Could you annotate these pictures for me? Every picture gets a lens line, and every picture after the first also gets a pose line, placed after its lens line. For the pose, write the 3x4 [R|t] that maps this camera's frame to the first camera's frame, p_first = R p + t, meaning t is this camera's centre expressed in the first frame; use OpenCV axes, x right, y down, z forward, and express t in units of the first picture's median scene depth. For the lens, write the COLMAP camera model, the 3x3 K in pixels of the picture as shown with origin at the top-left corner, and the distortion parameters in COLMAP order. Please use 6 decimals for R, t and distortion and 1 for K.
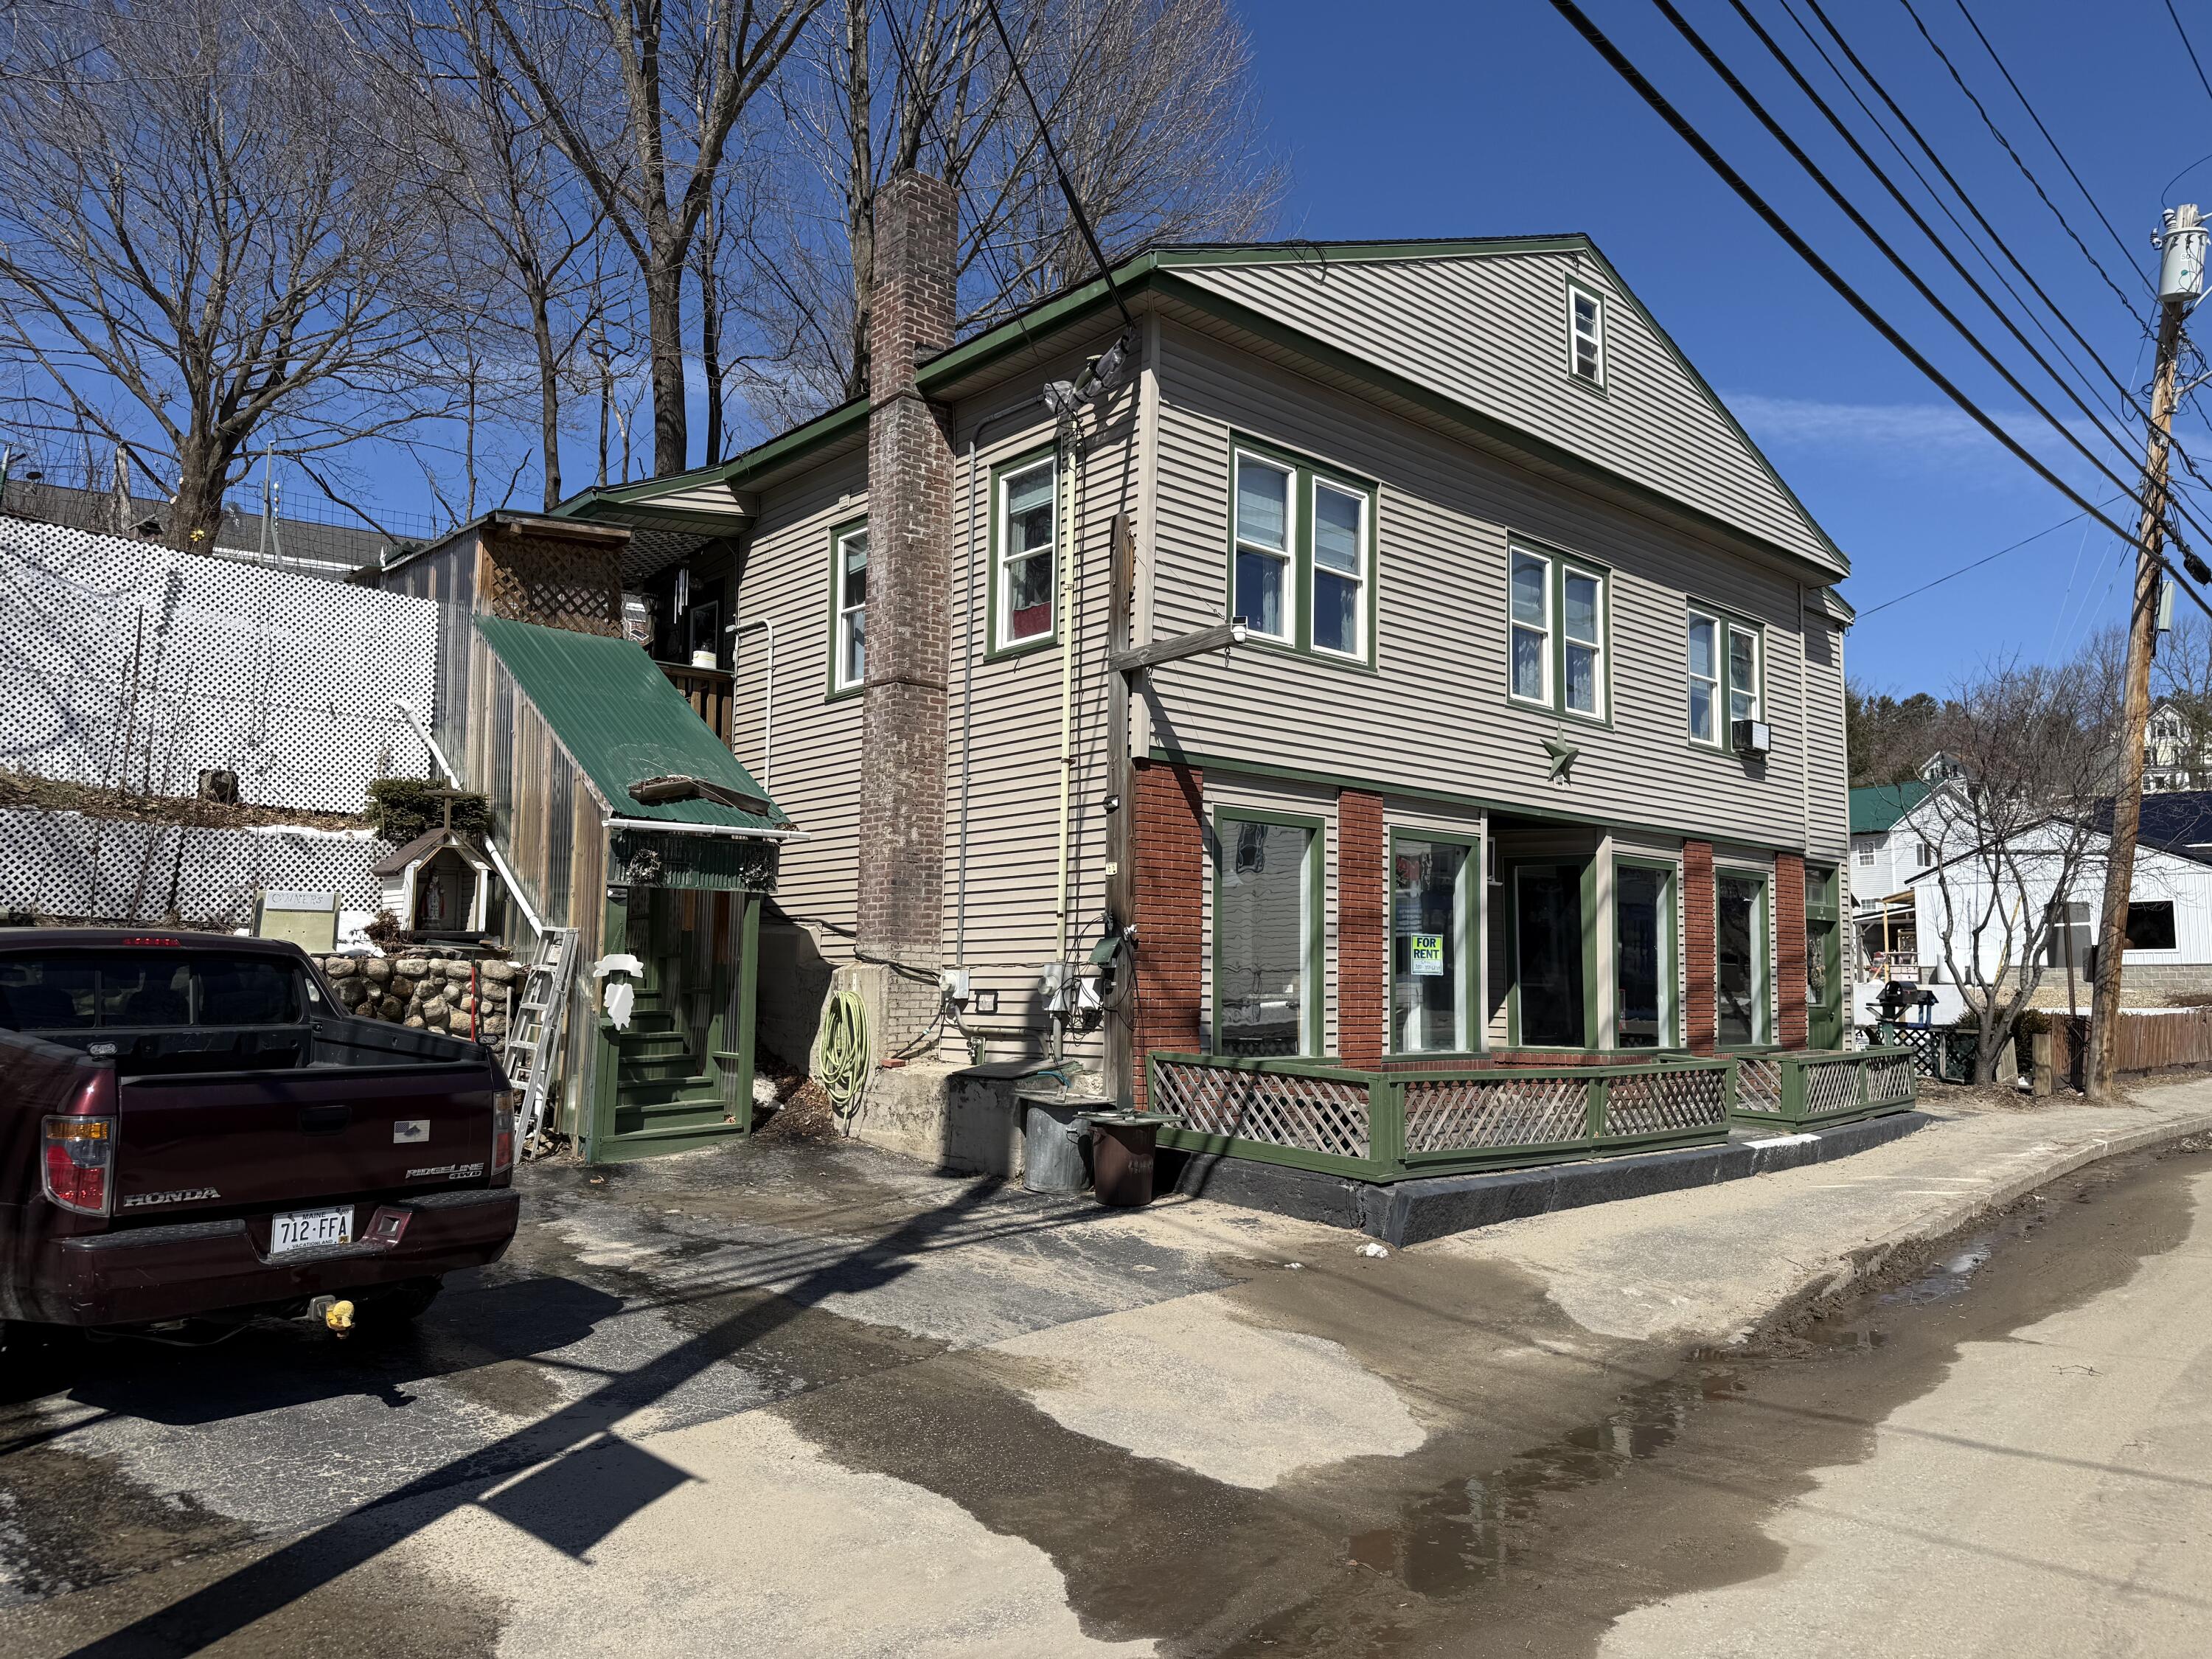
lens RADIAL K [[1521.1, 0, 1106.0], [0, 1521.1, 829.5], [0, 0, 1]] dist [0.154187, -0.238544]
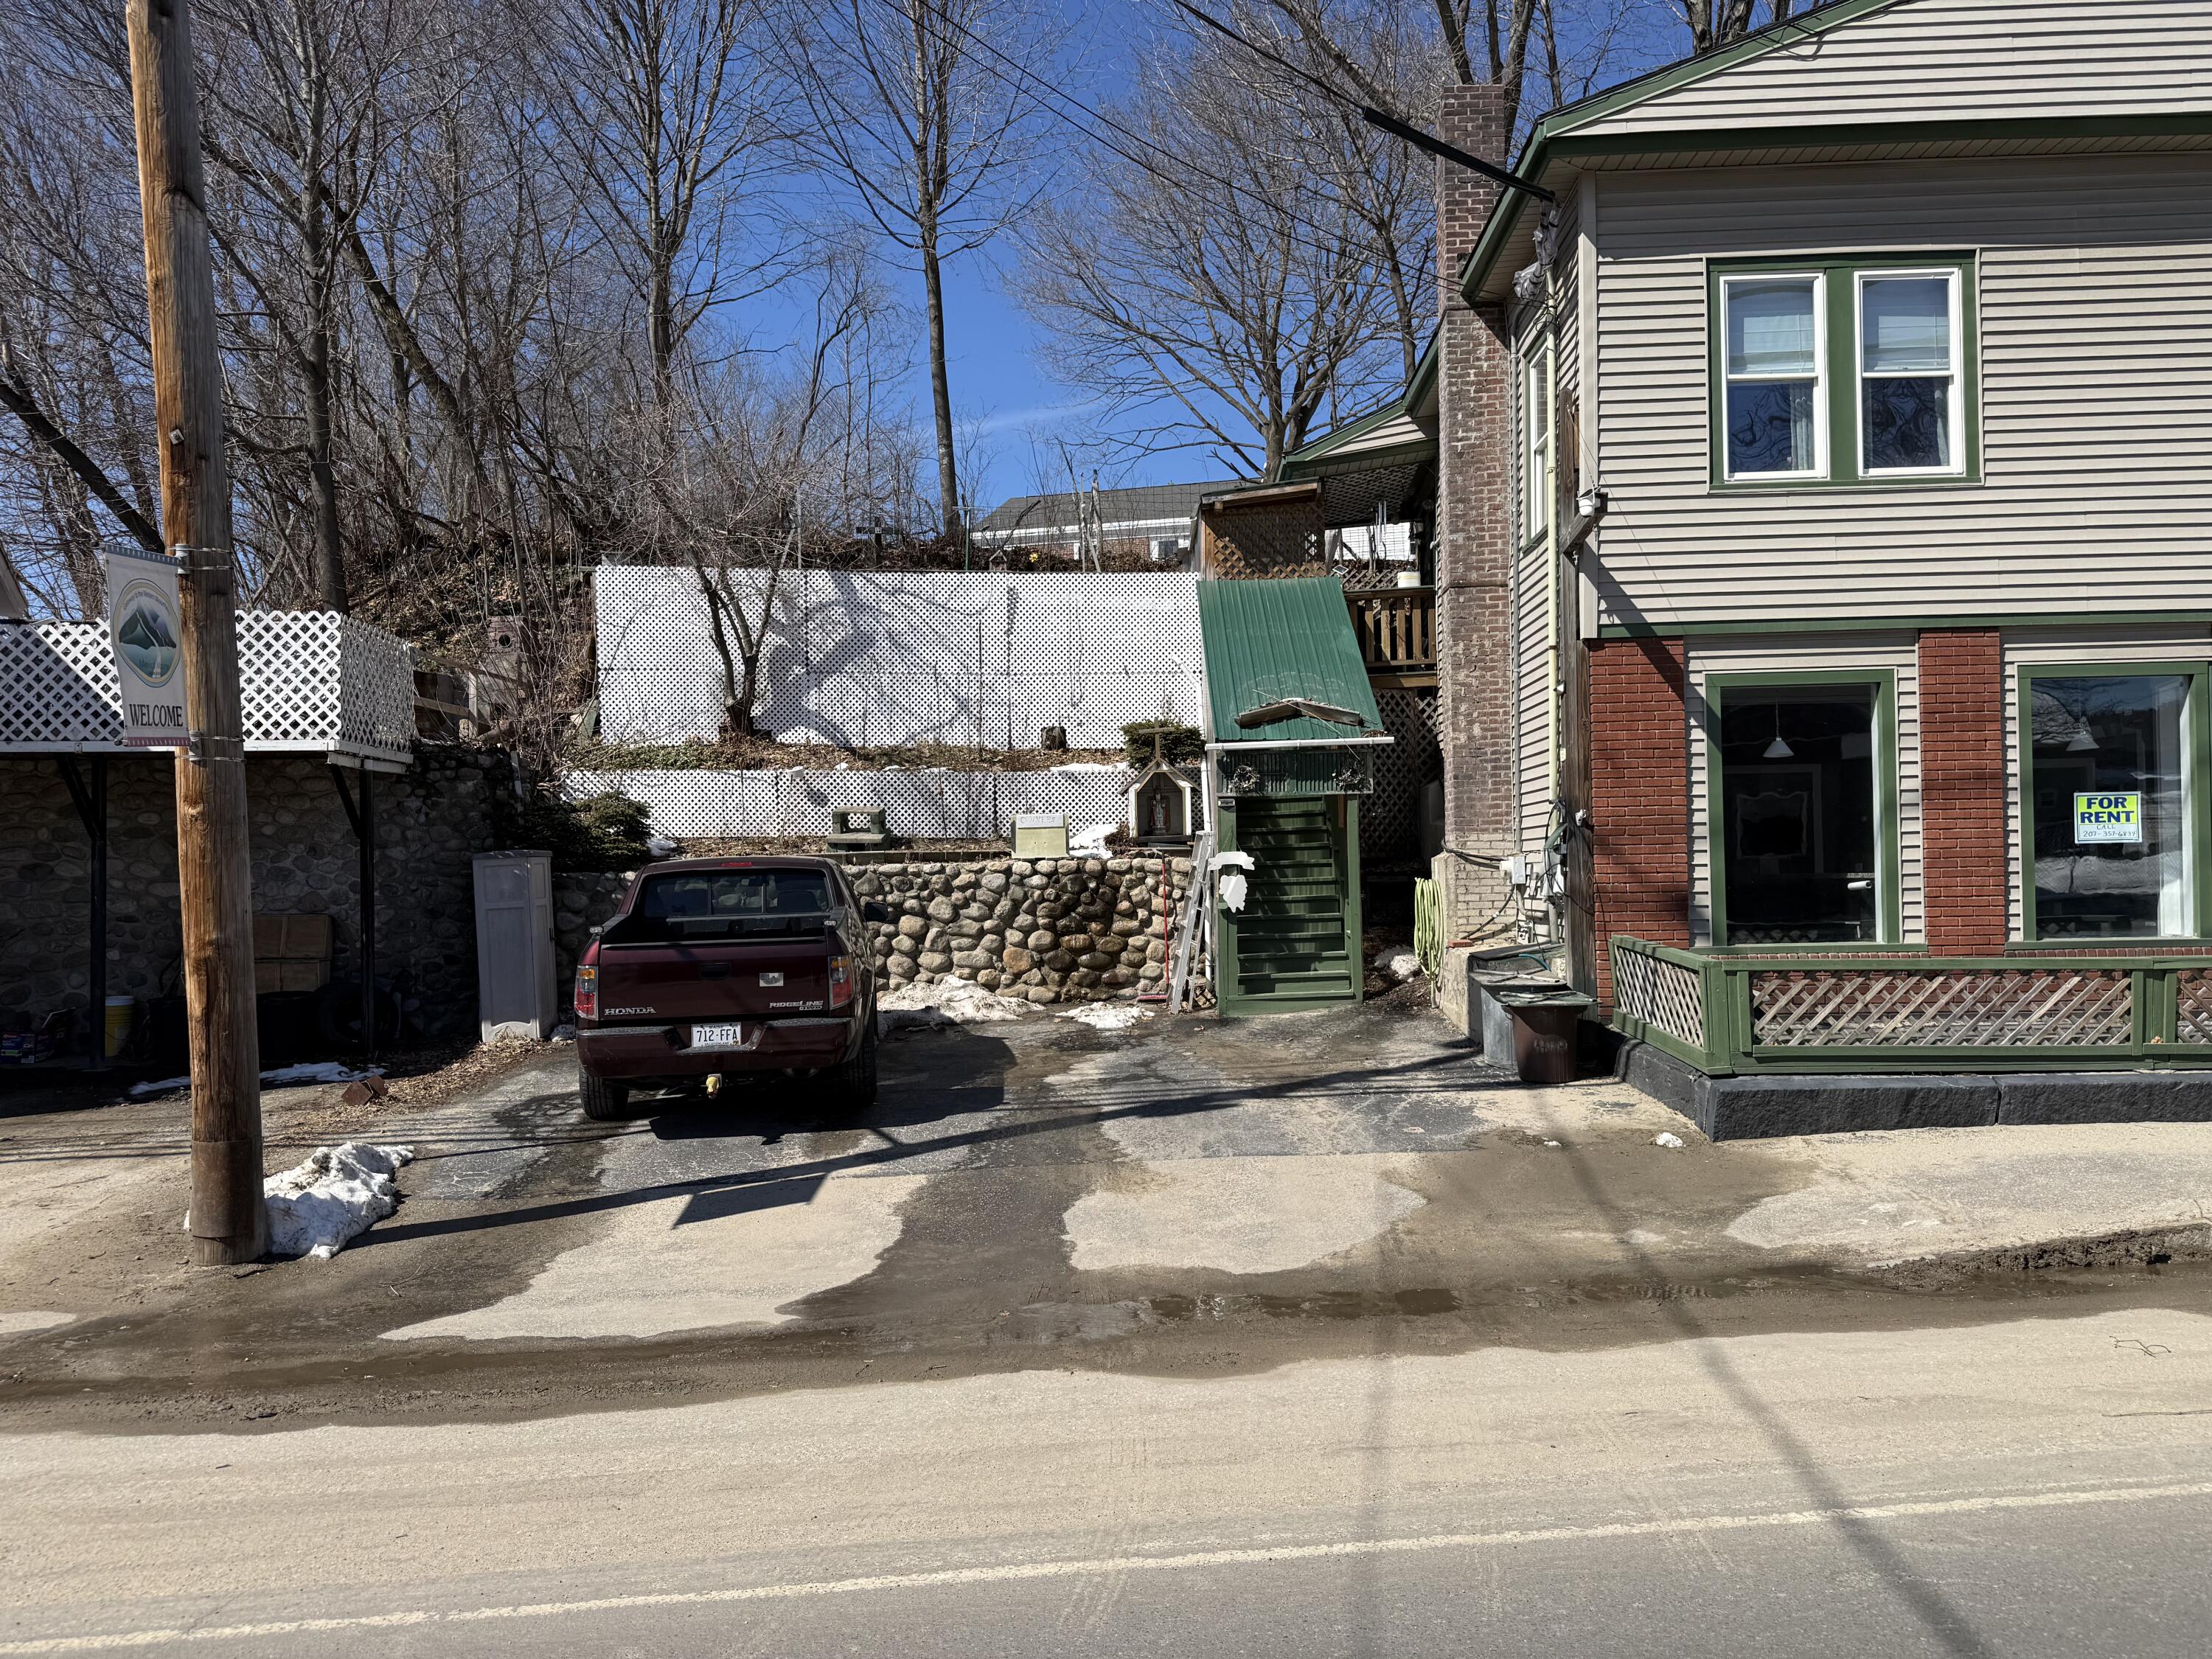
lens RADIAL K [[1521.1, 0, 1106.0], [0, 1521.1, 829.5], [0, 0, 1]] dist [0.154187, -0.238544]
pose [[0.711024, -0.041677, -0.701931, 0.471779], [0.097469, 0.994447, 0.039687, 0.004933], [0.696379, -0.096635, 0.711138, 0.063578]]
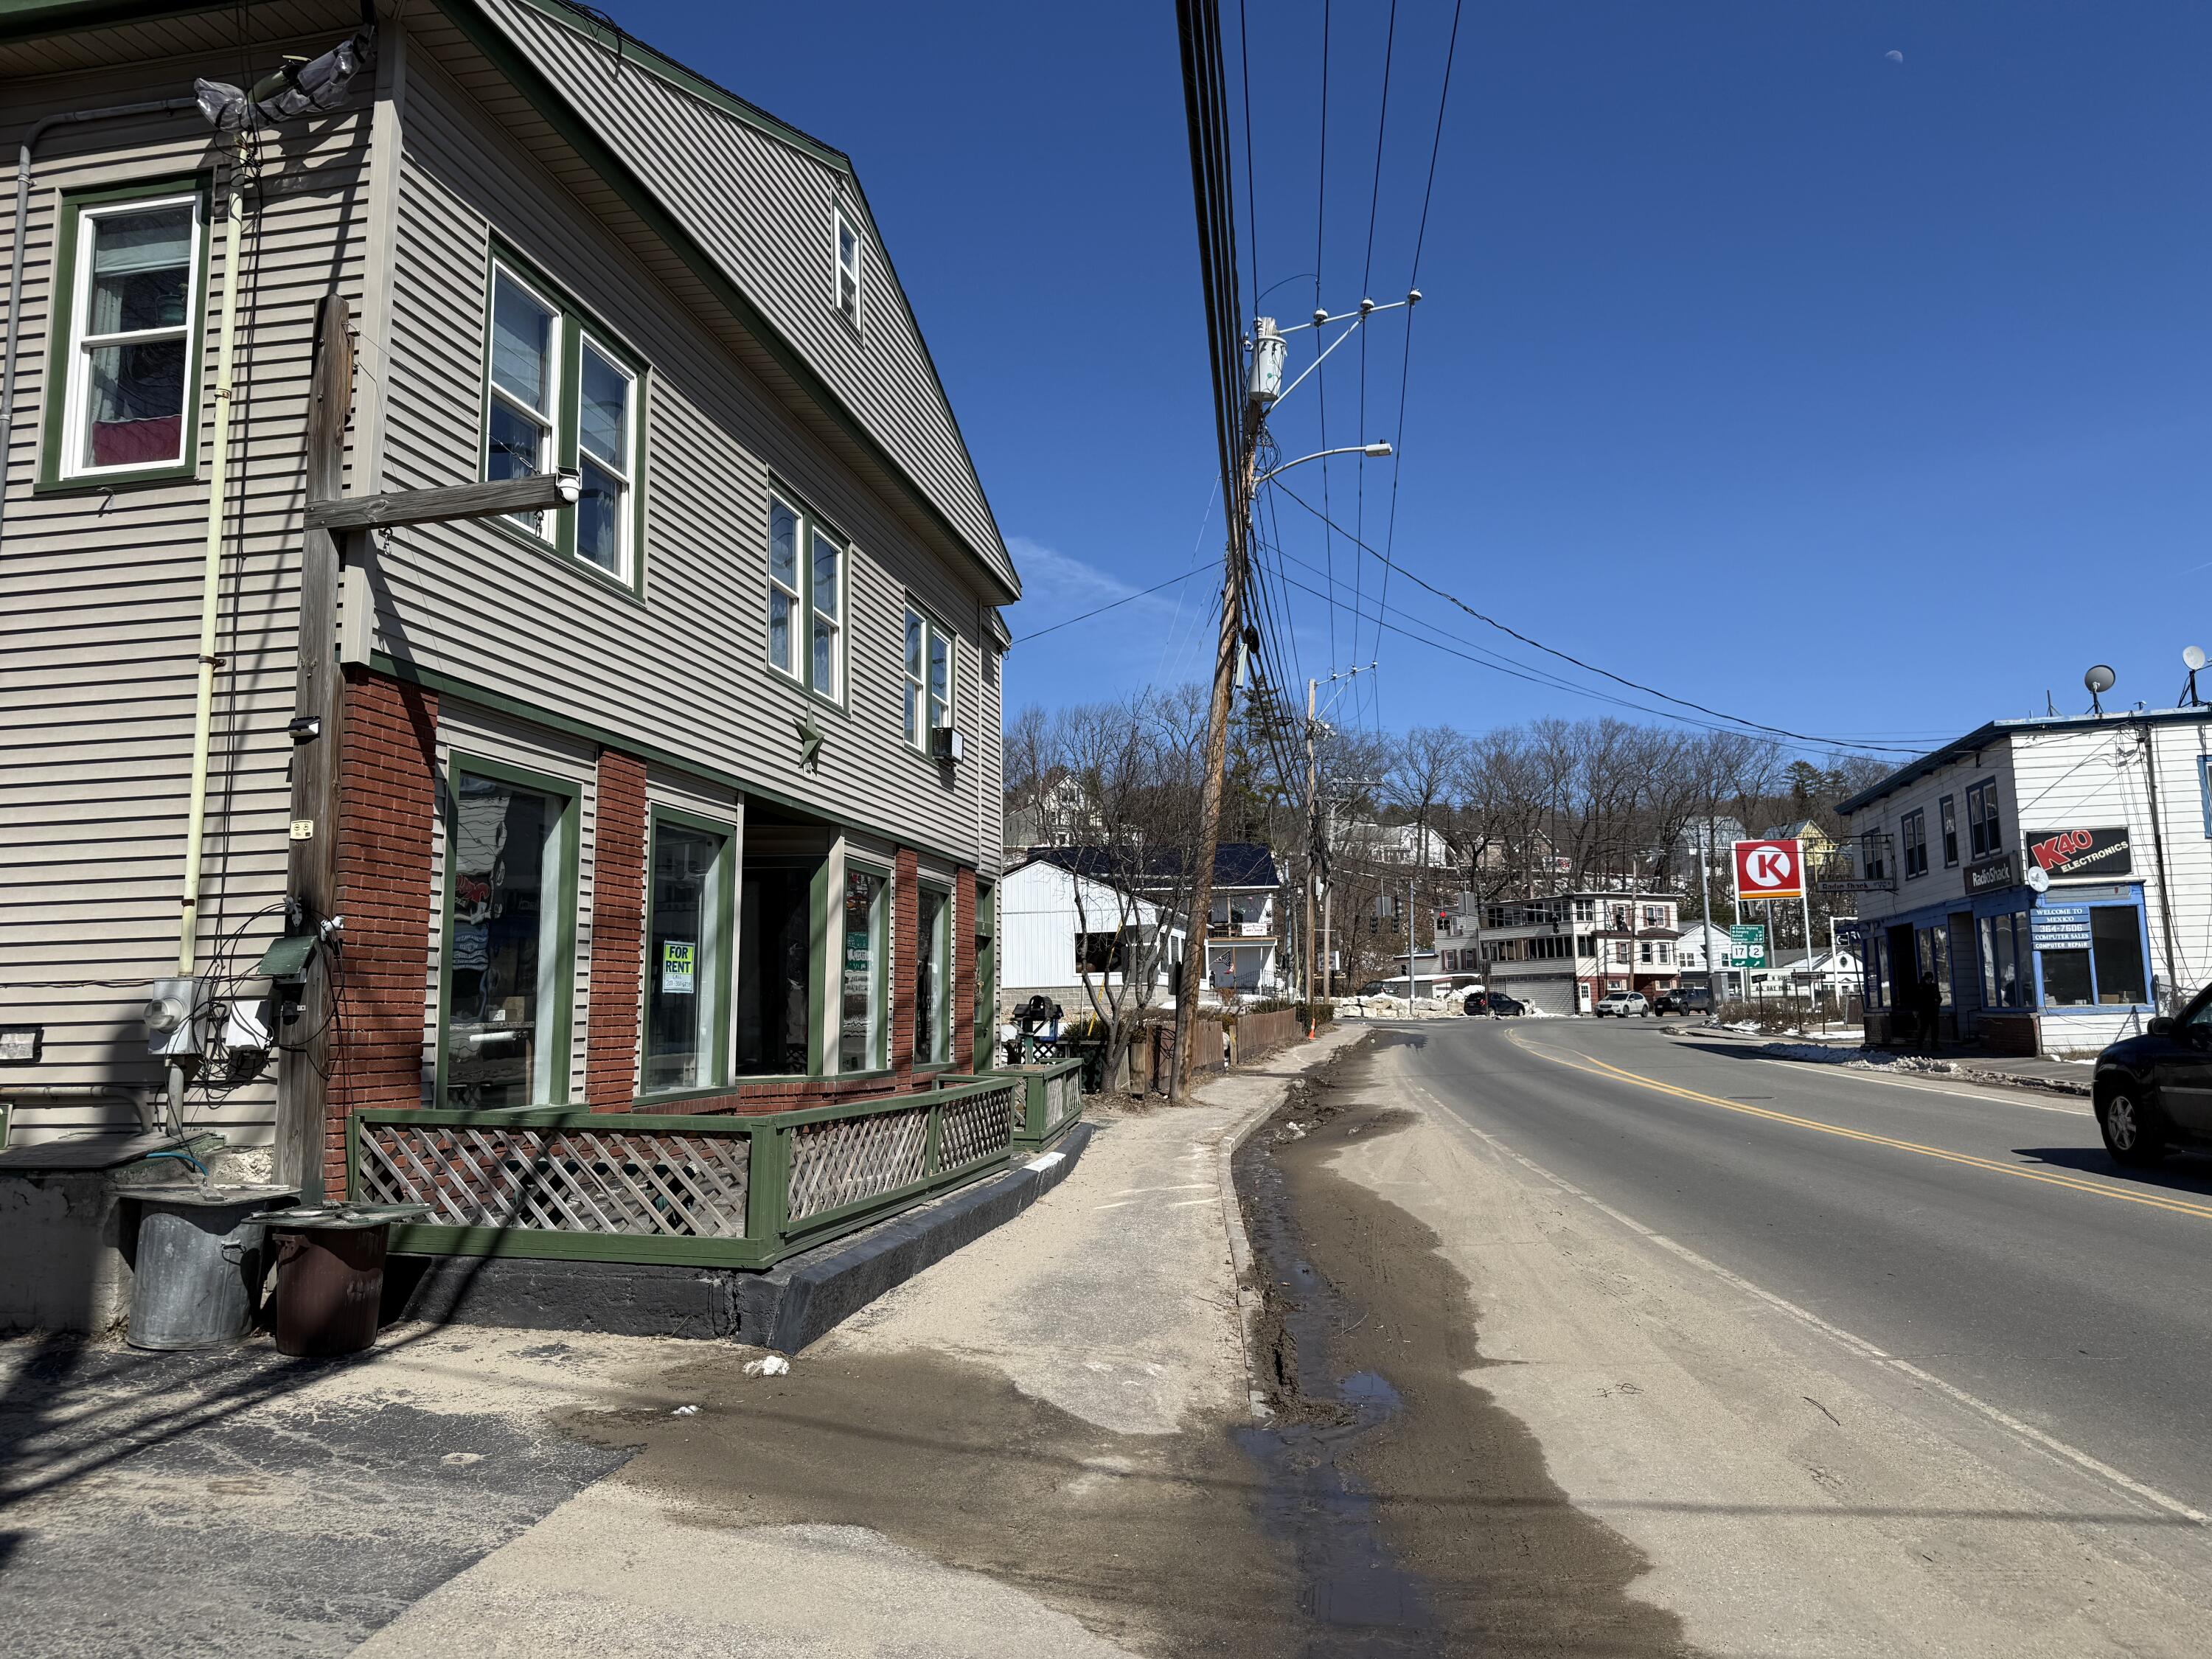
lens RADIAL K [[1552.3, 0, 1108.6], [0, 1552.3, 835.5], [0, 0, 1]] dist [0.039683, -0.039979]
pose [[0.801353, 0.049587, 0.596133, -0.111552], [-0.039272, 0.998769, -0.030288, 0.032963], [-0.596901, 0.000860, 0.802315, 0.250293]]
